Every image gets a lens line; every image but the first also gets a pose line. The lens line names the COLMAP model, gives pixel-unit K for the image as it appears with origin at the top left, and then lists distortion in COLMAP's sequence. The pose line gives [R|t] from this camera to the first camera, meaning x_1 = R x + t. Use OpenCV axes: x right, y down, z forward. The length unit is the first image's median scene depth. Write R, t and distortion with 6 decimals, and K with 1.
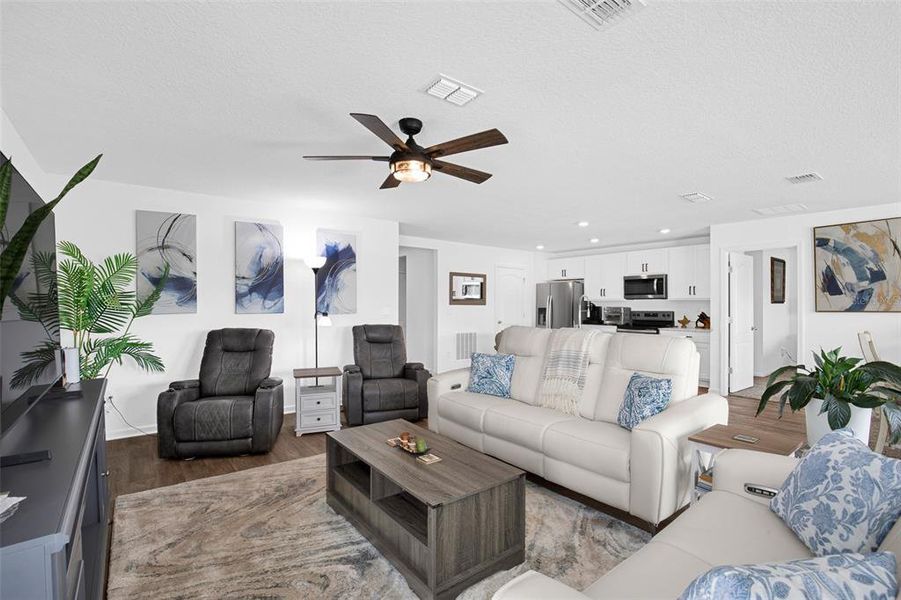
lens RADIAL K [[413.9, 0, 451.2], [0, 413.9, 305.7], [0, 0, 1]] dist [-0.031738, 0.000511]
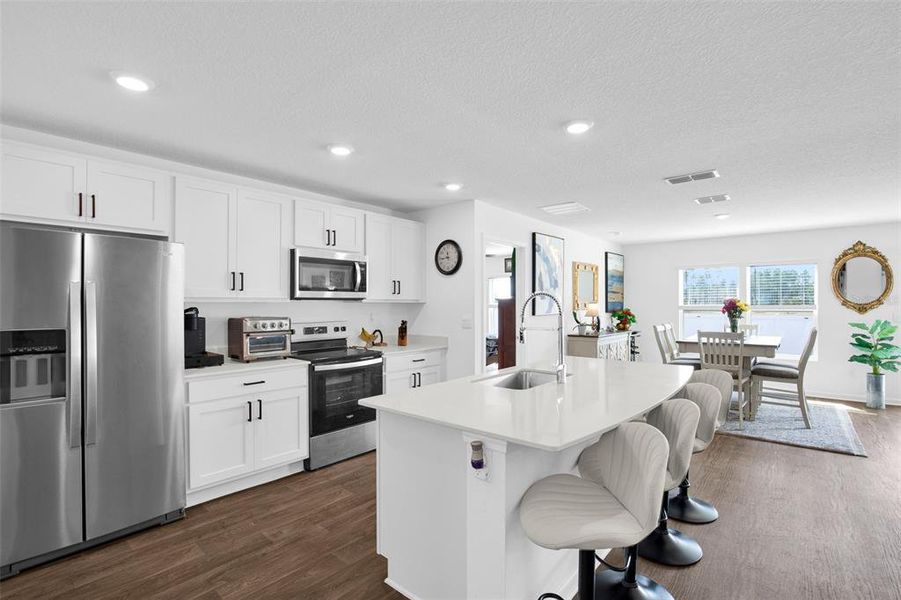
lens RADIAL K [[438.6, 0, 450.5], [0, 438.6, 300.0], [0, 0, 1]] dist [-0.024355, 0.000152]
pose [[-0.189301, 0.006643, 0.981897, -0.135379], [0.003023, 0.999976, -0.006182, -0.017674], [-0.981914, 0.001798, -0.189317, 1.410151]]
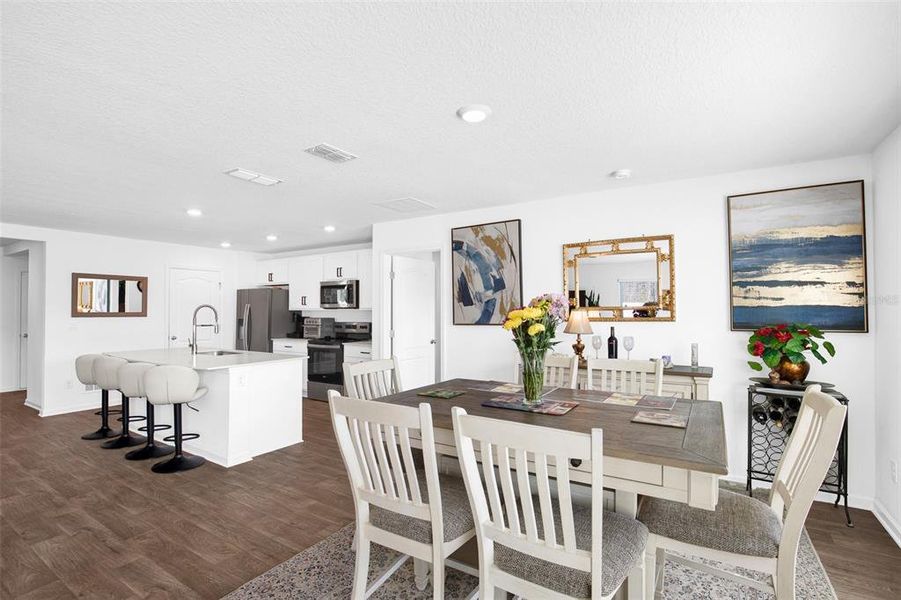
lens RADIAL K [[413.9, 0, 451.2], [0, 413.9, 305.7], [0, 0, 1]] dist [-0.031738, 0.000511]
pose [[0.944380, -0.000918, 0.328855, 0.602985], [0.005201, 0.999913, -0.012146, -0.015371], [-0.328816, 0.013181, 0.944302, 0.150771]]
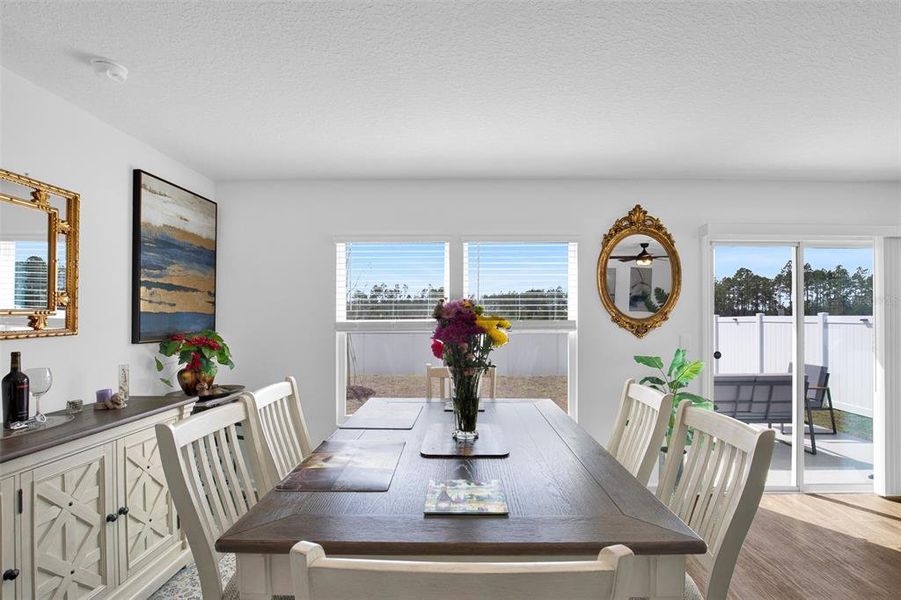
lens RADIAL K [[413.9, 0, 451.2], [0, 413.9, 305.7], [0, 0, 1]] dist [-0.031738, 0.000511]
pose [[-0.754583, 0.013753, 0.656061, 0.617885], [-0.001291, 0.999747, -0.022442, -0.016909], [-0.656204, -0.017782, -0.754374, 0.733857]]
